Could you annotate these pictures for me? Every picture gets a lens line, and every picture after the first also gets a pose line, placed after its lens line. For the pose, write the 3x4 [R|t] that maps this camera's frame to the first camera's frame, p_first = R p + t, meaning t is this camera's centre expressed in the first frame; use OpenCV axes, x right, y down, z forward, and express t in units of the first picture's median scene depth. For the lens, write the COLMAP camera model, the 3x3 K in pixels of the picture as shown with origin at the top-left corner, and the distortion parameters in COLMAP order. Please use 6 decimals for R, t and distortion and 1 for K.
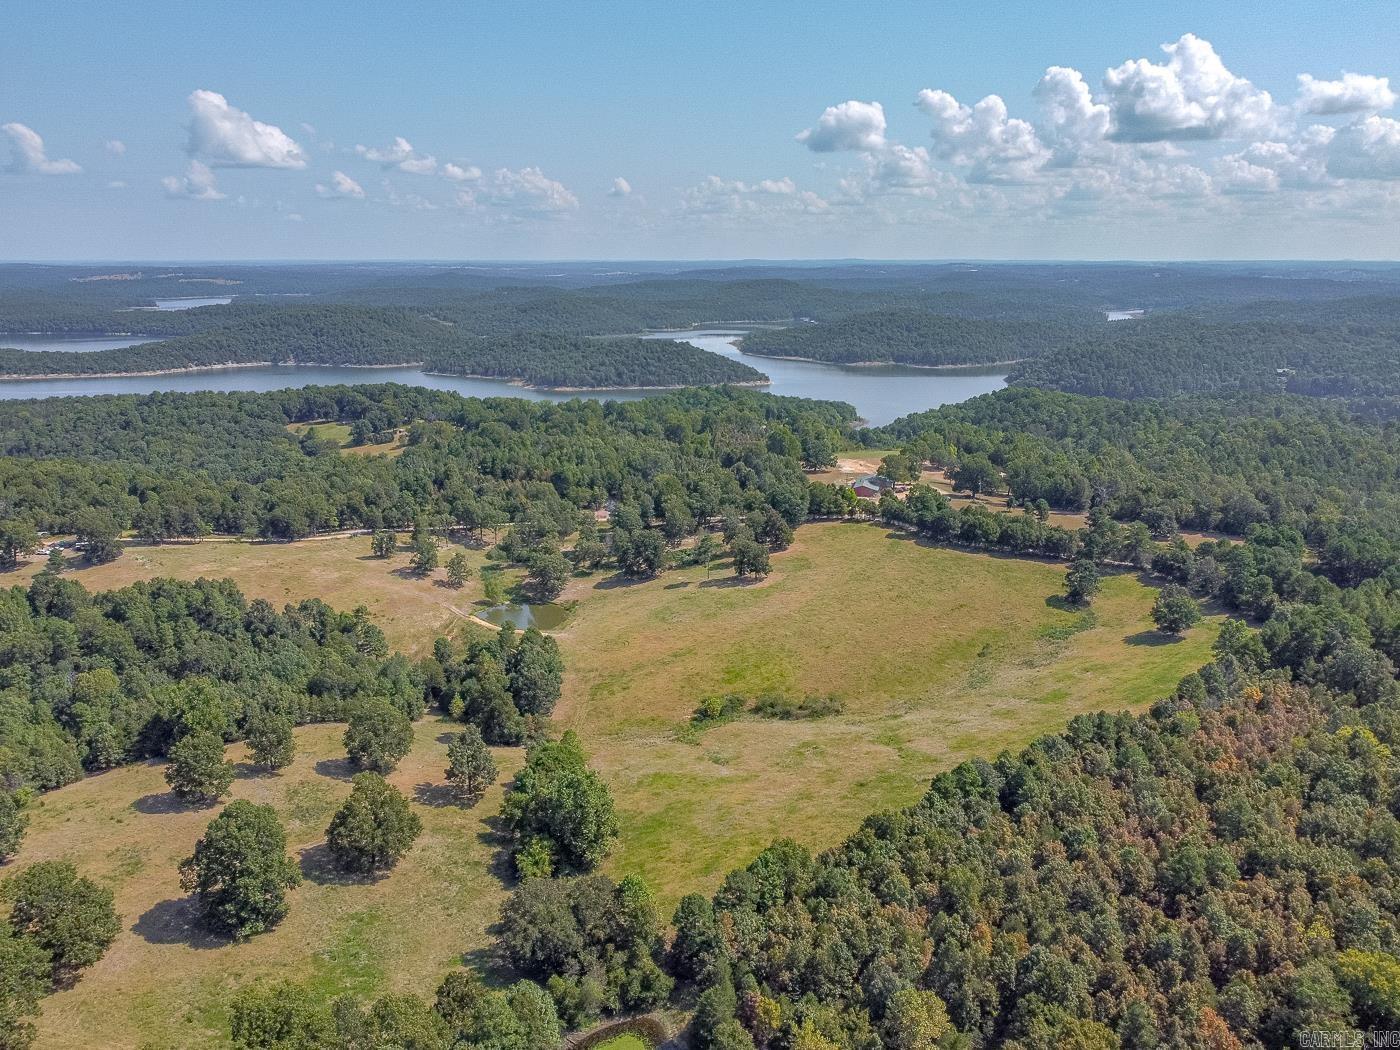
lens RADIAL K [[1074.5, 0, 706.1], [0, 1074.5, 527.0], [0, 0, 1]] dist [-0.001094, 0.000126]
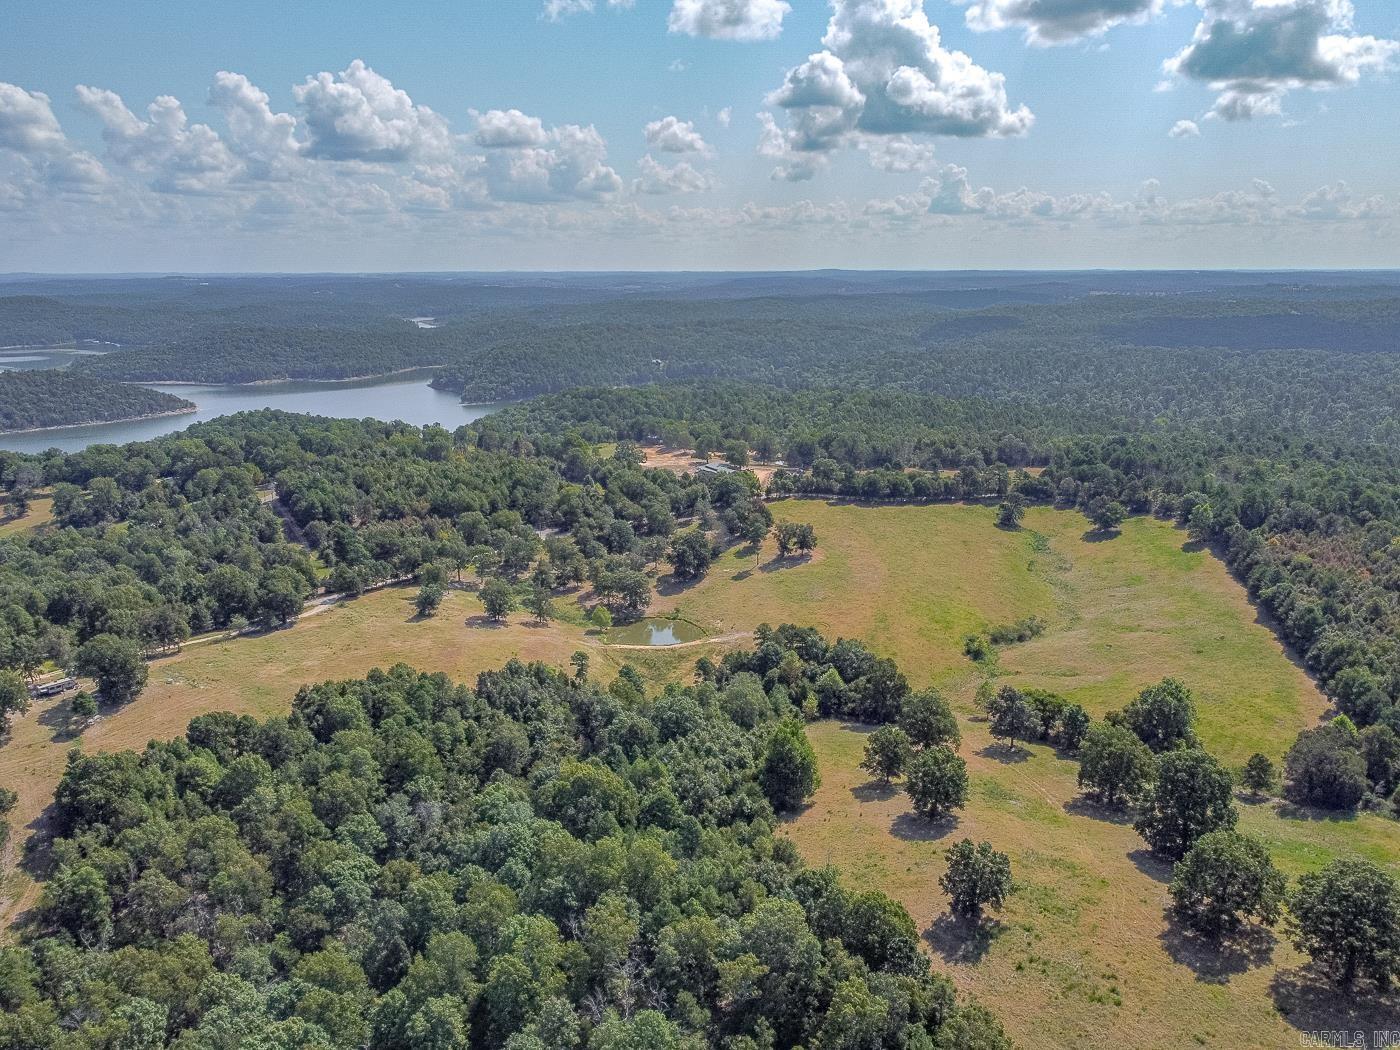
lens RADIAL K [[1045.6, 0, 703.2], [0, 1045.6, 530.1], [0, 0, 1]] dist [0.008083, -0.008537]
pose [[0.761278, -0.161529, 0.627985, -0.904755], [0.163024, 0.985046, 0.055745, -0.069134], [-0.627598, 0.059939, 0.776227, 0.283429]]
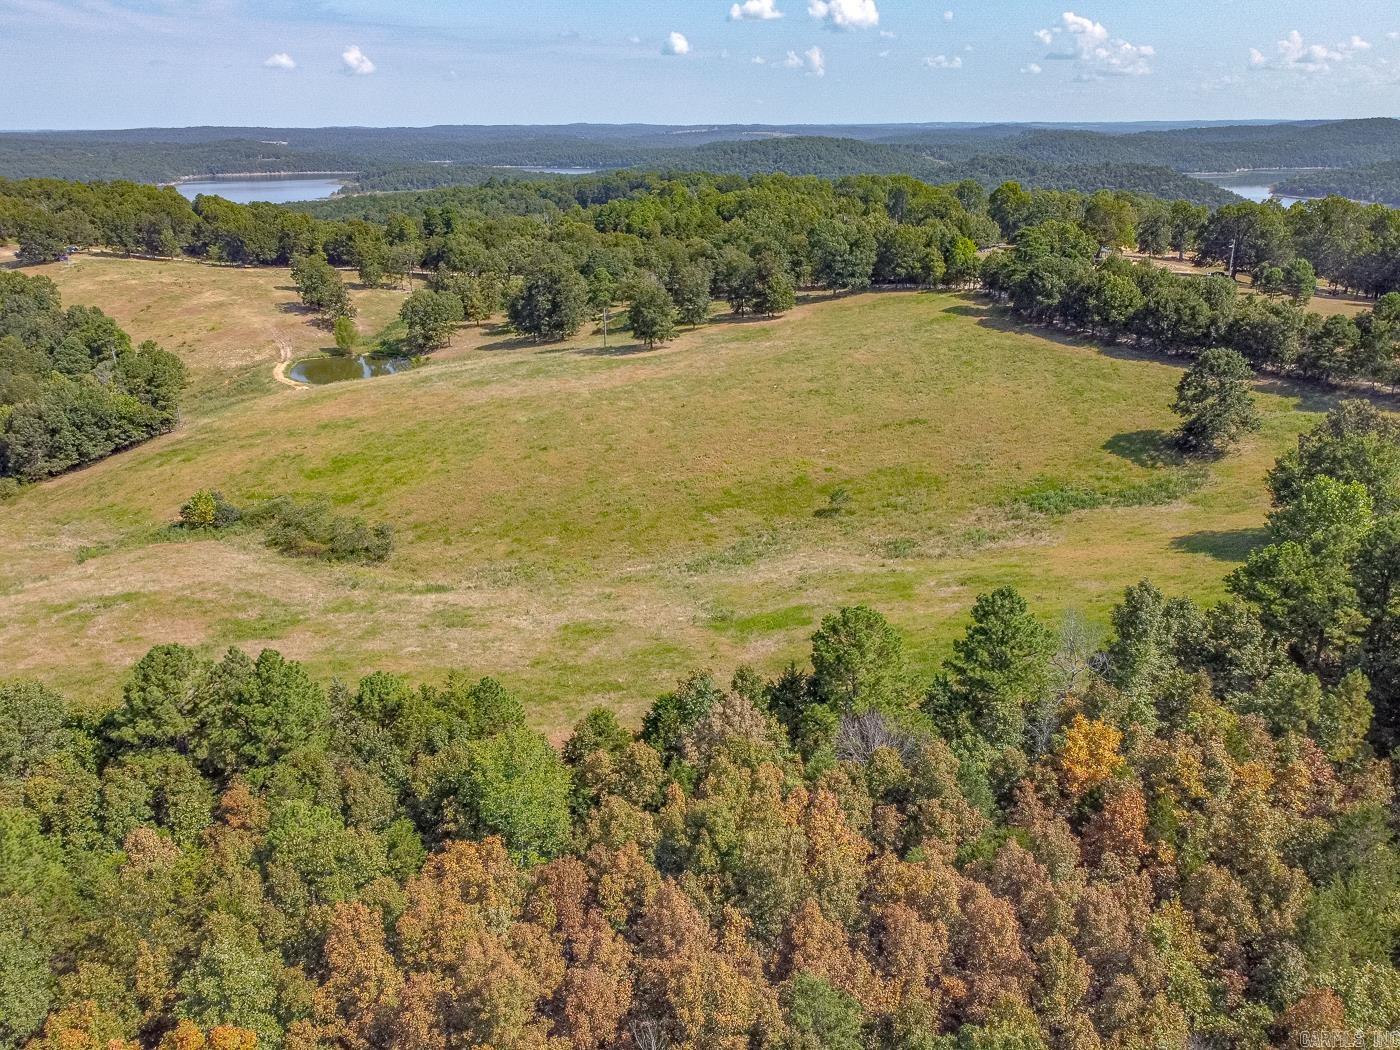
lens RADIAL K [[1045.6, 0, 703.2], [0, 1045.6, 530.1], [0, 0, 1]] dist [0.008083, -0.008537]
pose [[0.871990, 0.169357, -0.459295, 0.445125], [-0.111224, 0.982253, 0.151027, 0.071843], [0.476721, -0.080610, 0.875351, 0.652346]]
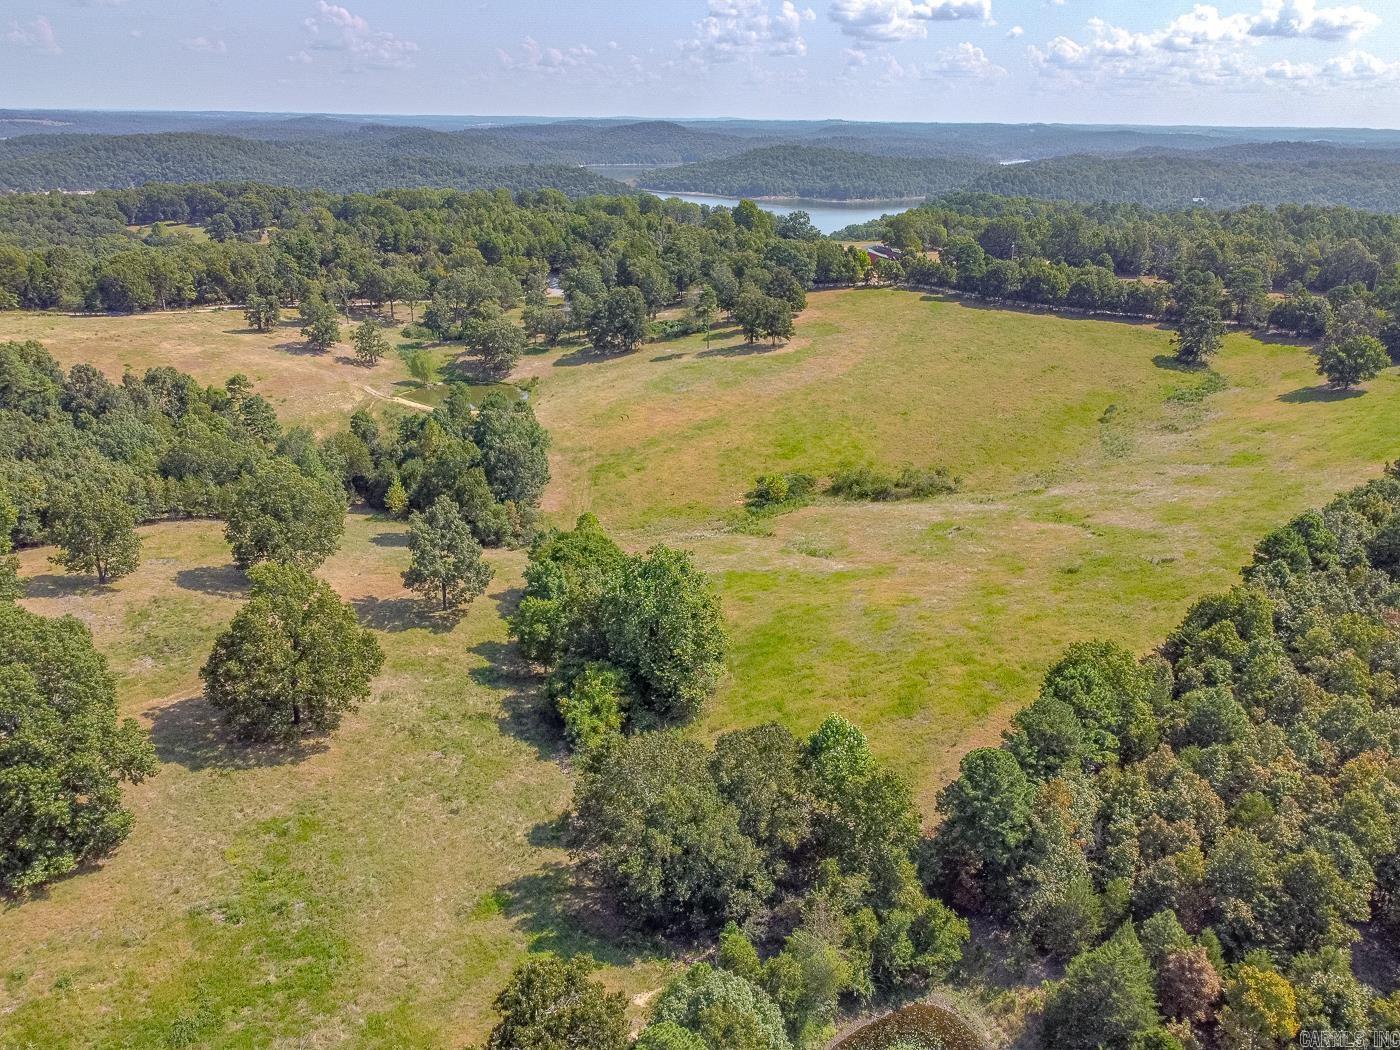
lens RADIAL K [[1045.6, 0, 703.2], [0, 1045.6, 530.1], [0, 0, 1]] dist [0.008083, -0.008537]
pose [[0.993600, -0.028285, 0.109359, -0.112592], [0.014019, 0.991534, 0.129085, 0.104888], [-0.112084, -0.126725, 0.985585, 0.327282]]
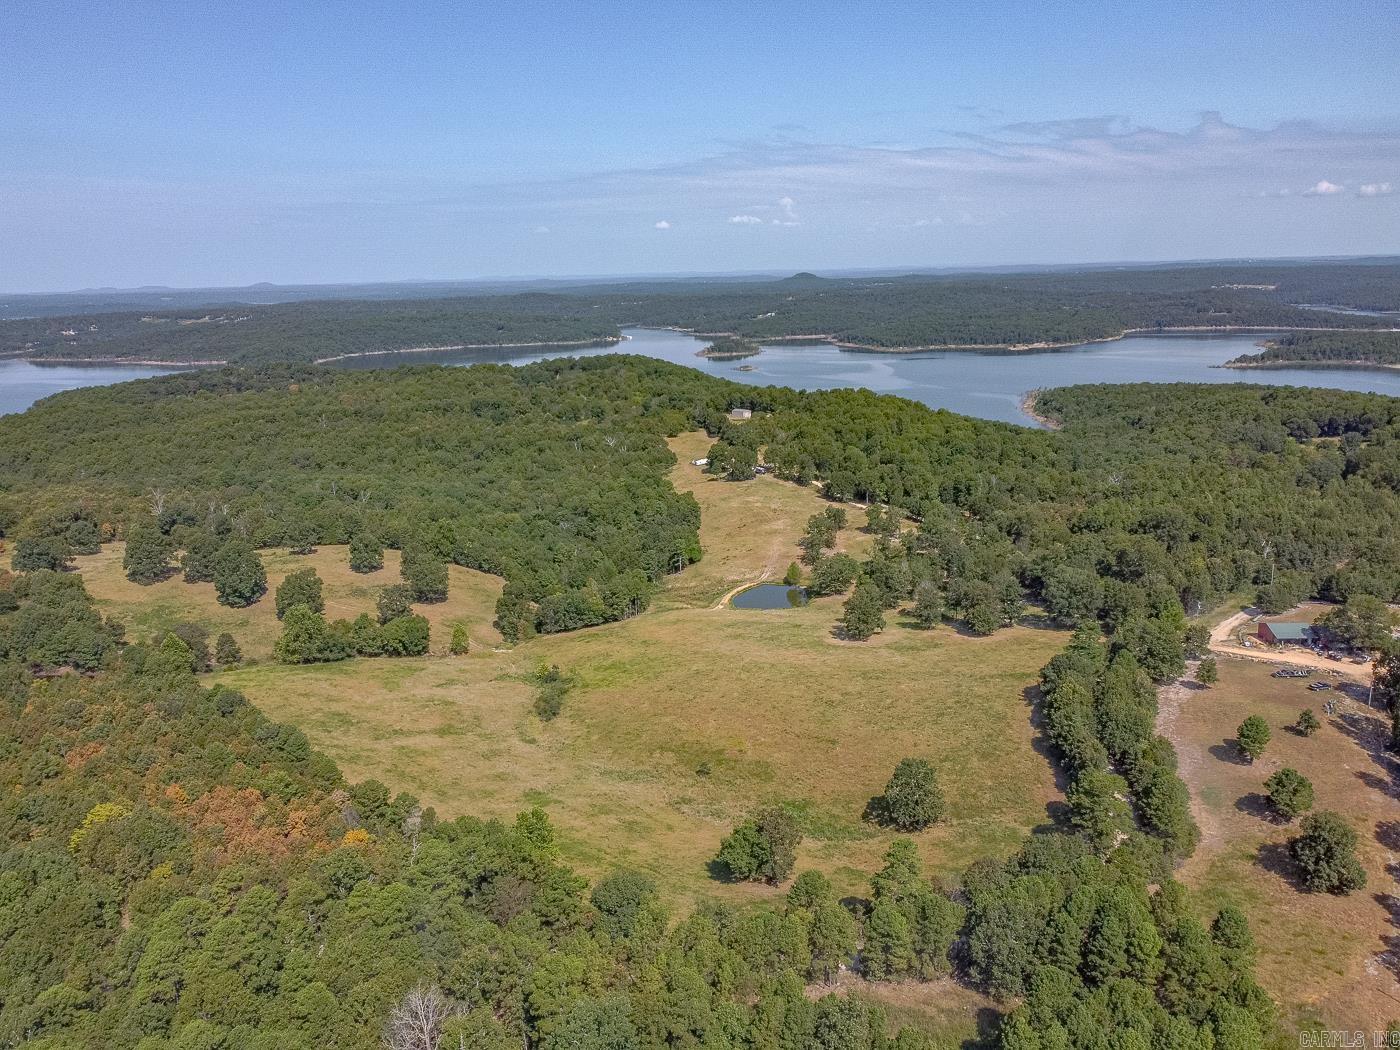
lens RADIAL K [[1045.6, 0, 703.2], [0, 1045.6, 530.1], [0, 0, 1]] dist [0.008083, -0.008537]
pose [[0.184409, 0.228778, -0.955853, 1.023835], [-0.213771, 0.958586, 0.188190, -0.210895], [0.959320, 0.169630, 0.225677, 0.868396]]
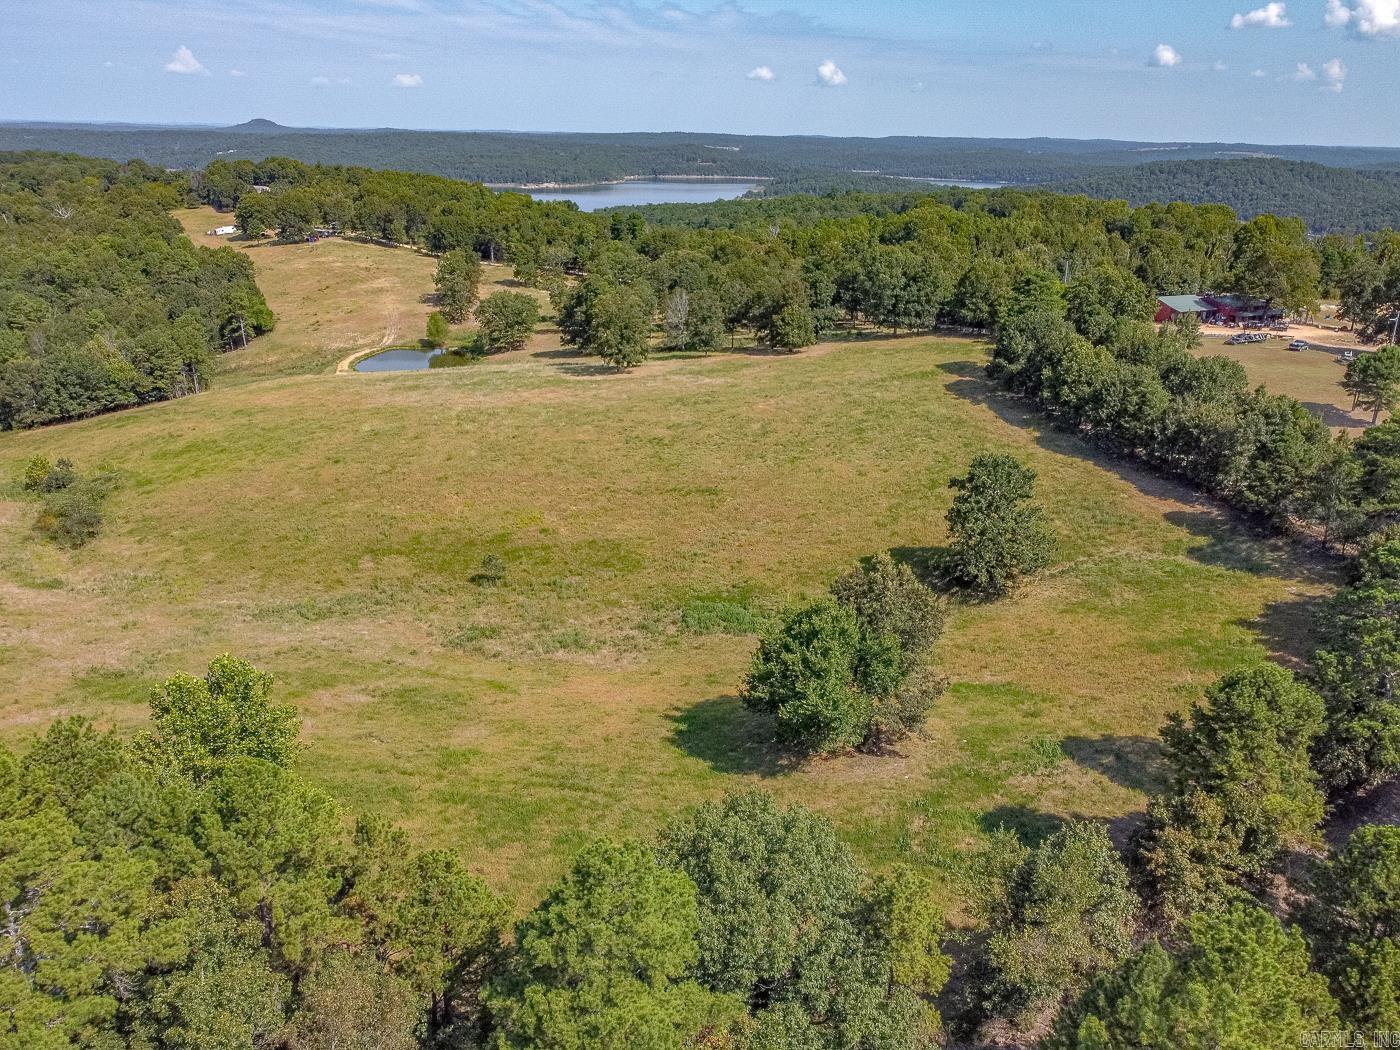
lens RADIAL K [[1045.3, 0, 700.0], [0, 1045.3, 525.0], [0, 0, 1]] dist [0.018032, -0.015061]
pose [[0.609450, 0.285745, -0.739540, 0.619714], [-0.210008, 0.957656, 0.196954, 0.011841], [0.764504, 0.035276, 0.643653, 0.890514]]
